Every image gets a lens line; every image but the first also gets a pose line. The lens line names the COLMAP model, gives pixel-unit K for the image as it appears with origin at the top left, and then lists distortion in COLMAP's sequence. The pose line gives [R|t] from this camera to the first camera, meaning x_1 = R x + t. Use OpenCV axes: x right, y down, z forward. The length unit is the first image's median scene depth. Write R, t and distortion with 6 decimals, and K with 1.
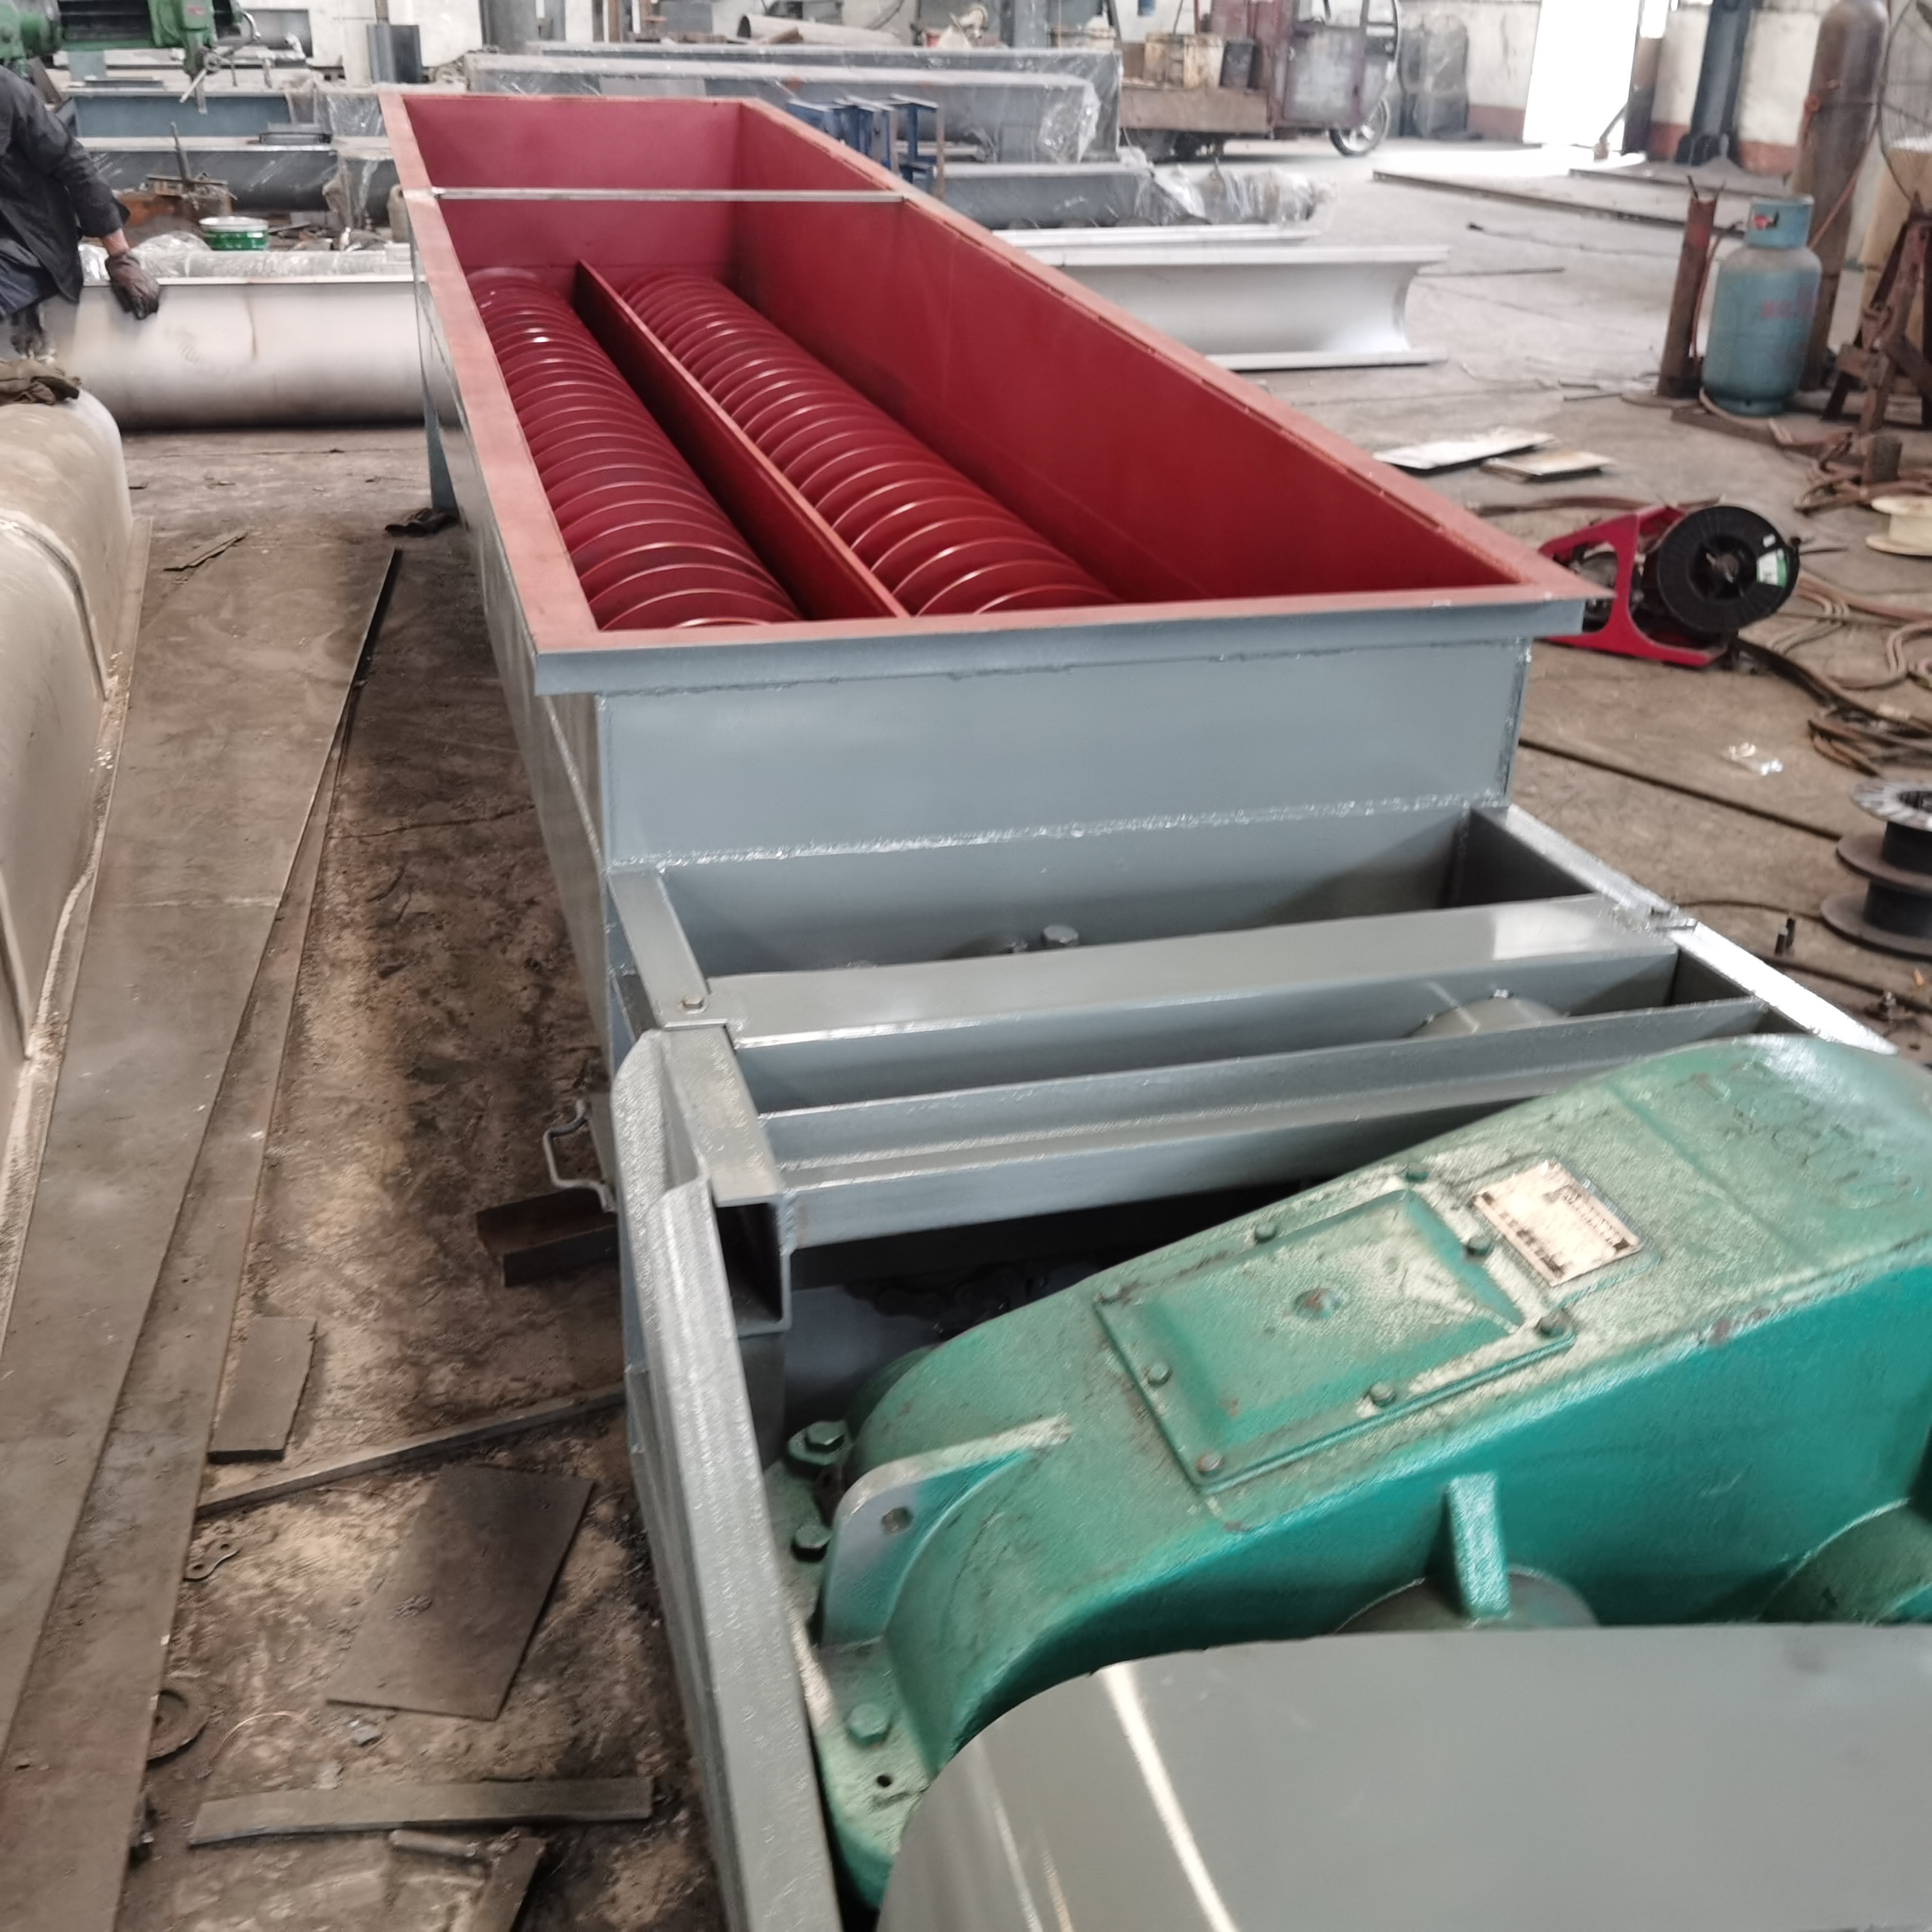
lens RADIAL K [[2207.2, 0, 939.9], [0, 2207.2, 963.5], [0, 0, 1]] dist [-0.077058, 0.298627]
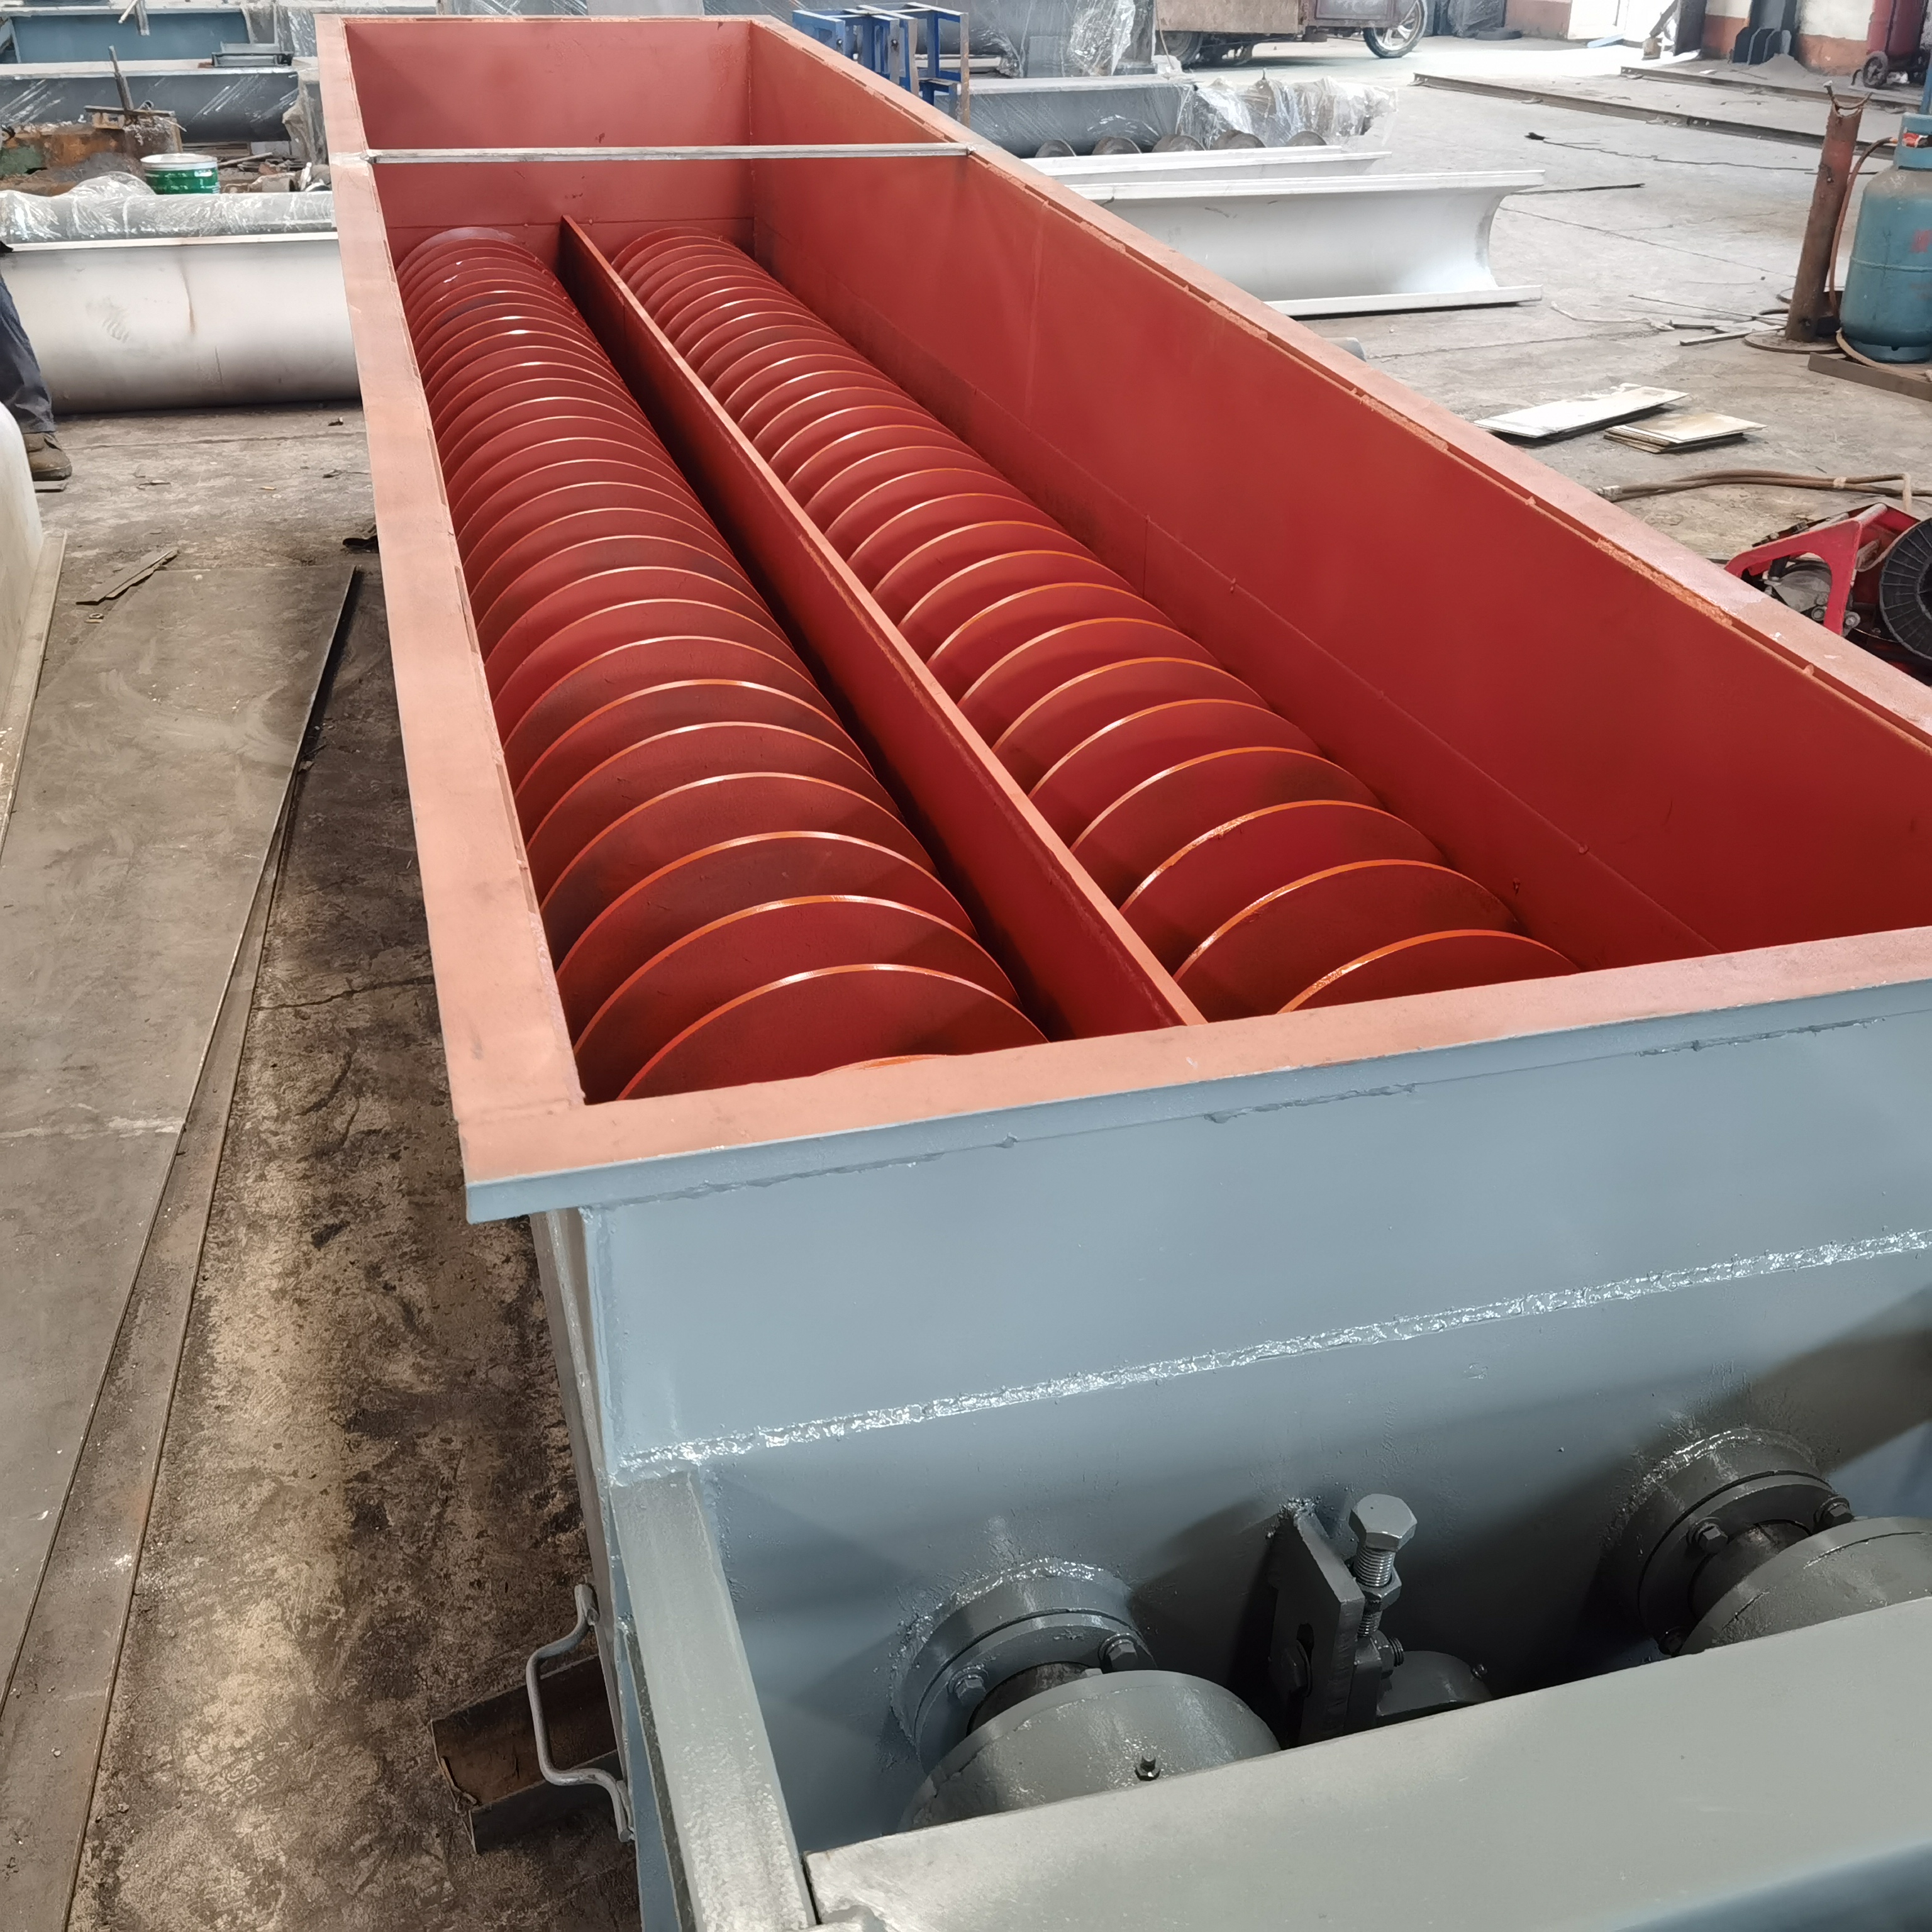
lens RADIAL K [[2120.5, 0, 949.4], [0, 2120.5, 968.7], [0, 0, 1]] dist [-0.003542, 0.068167]
pose [[0.999863, -0.016168, 0.003518, -0.026084], [0.015951, 0.998370, 0.054807, -0.081852], [-0.004399, -0.054743, 0.998491, 0.187424]]
